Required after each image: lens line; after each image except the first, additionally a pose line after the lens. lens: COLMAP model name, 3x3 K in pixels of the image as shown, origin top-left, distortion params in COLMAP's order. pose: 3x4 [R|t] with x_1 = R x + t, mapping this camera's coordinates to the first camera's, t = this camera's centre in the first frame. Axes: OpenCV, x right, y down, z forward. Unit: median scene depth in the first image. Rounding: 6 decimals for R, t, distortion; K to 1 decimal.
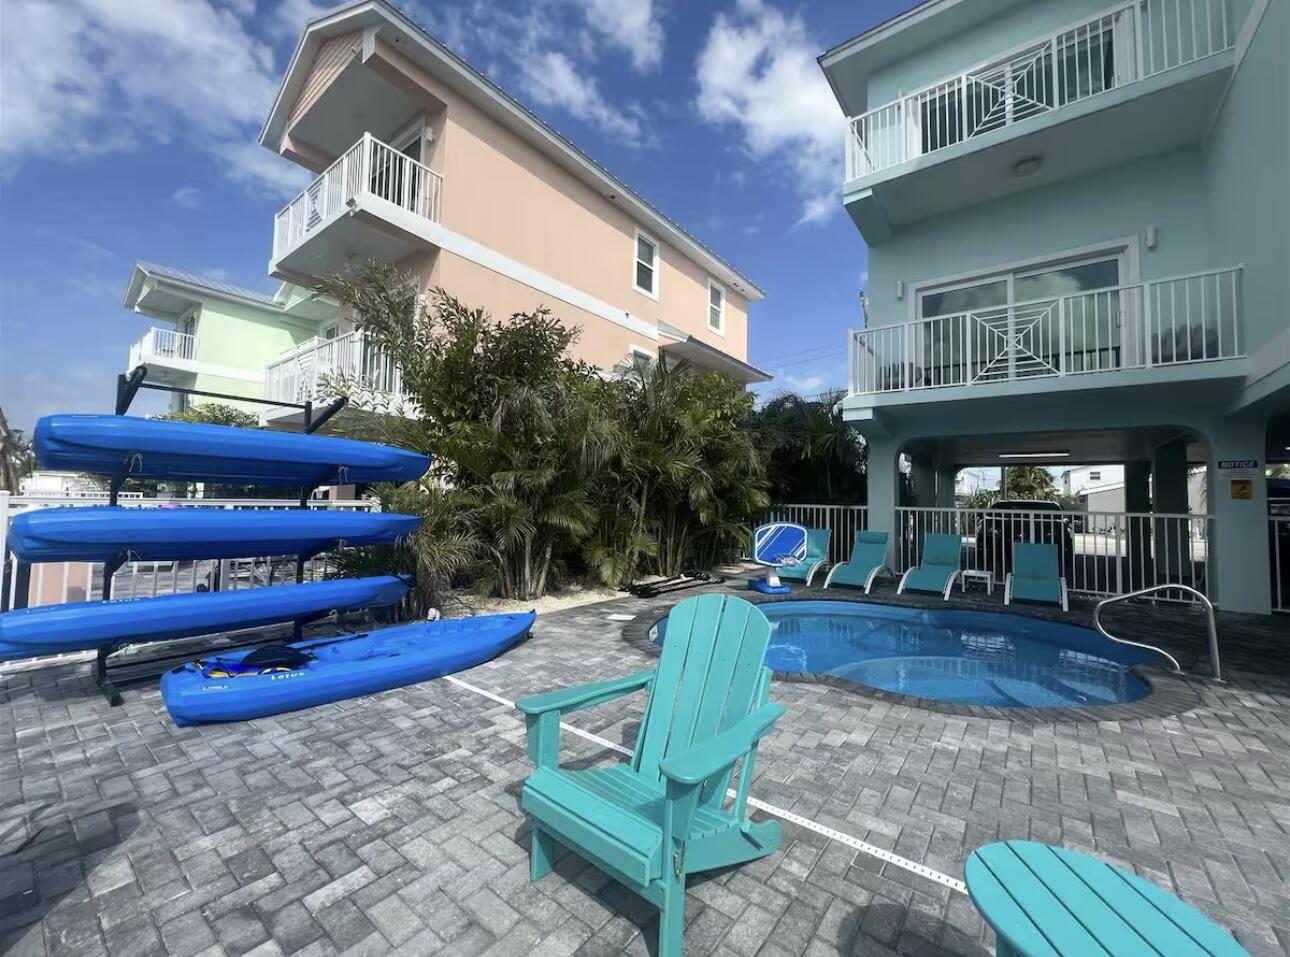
lens RADIAL K [[516.0, 0, 645.0], [0, 516.0, 469.8], [0, 0, 1]] dist [-0.002223, 0.000252]
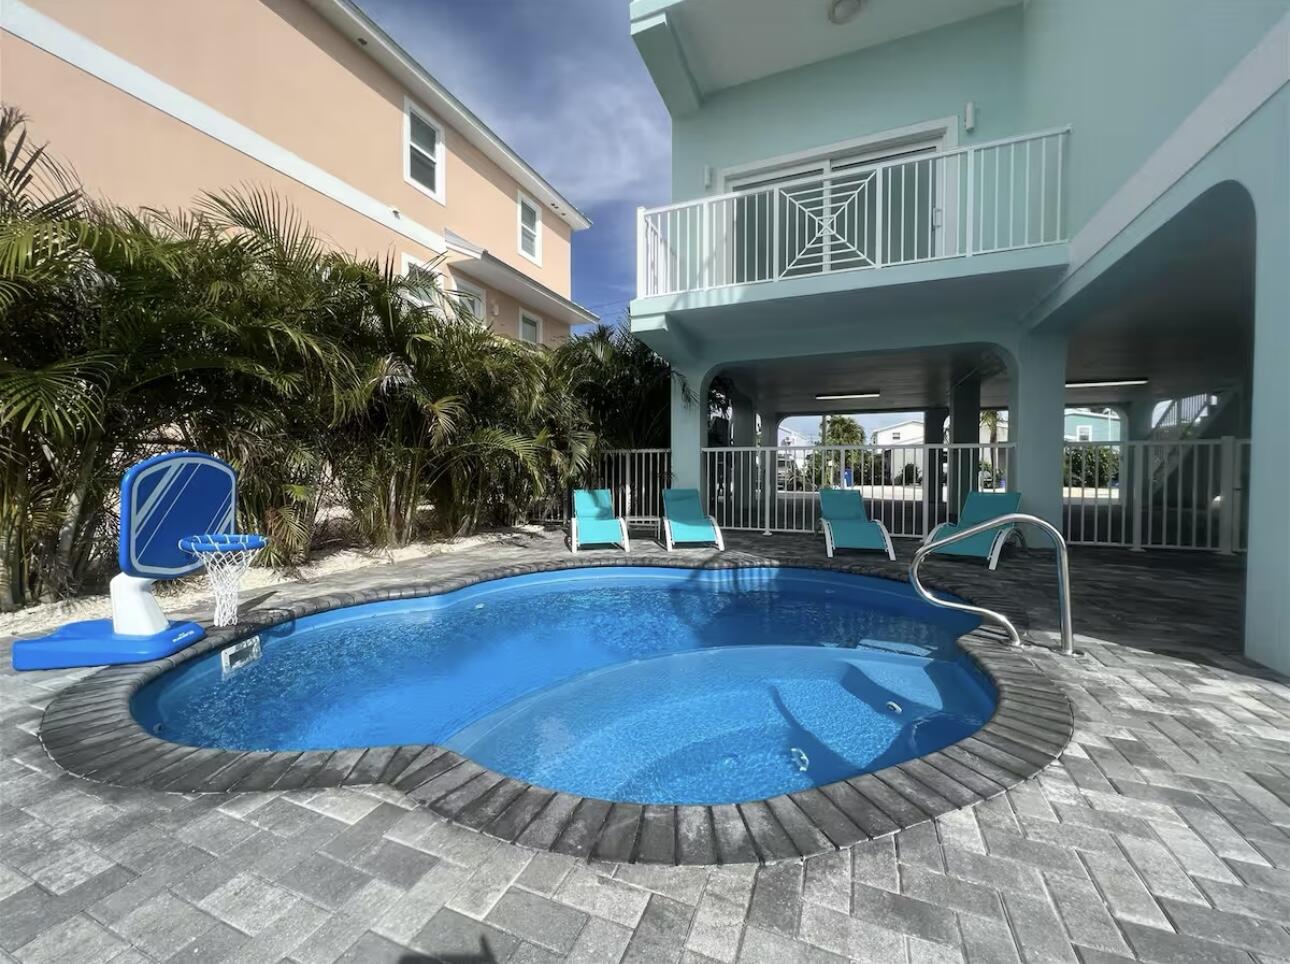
lens RADIAL K [[516.0, 0, 643.5], [0, 516.0, 481.3], [0, 0, 1]] dist [-0.002223, 0.000252]
pose [[0.964323, -0.030946, 0.262913, 0.174552], [0.008263, 0.996179, 0.086948, 0.052809], [-0.264599, -0.081673, 0.960894, 0.219157]]
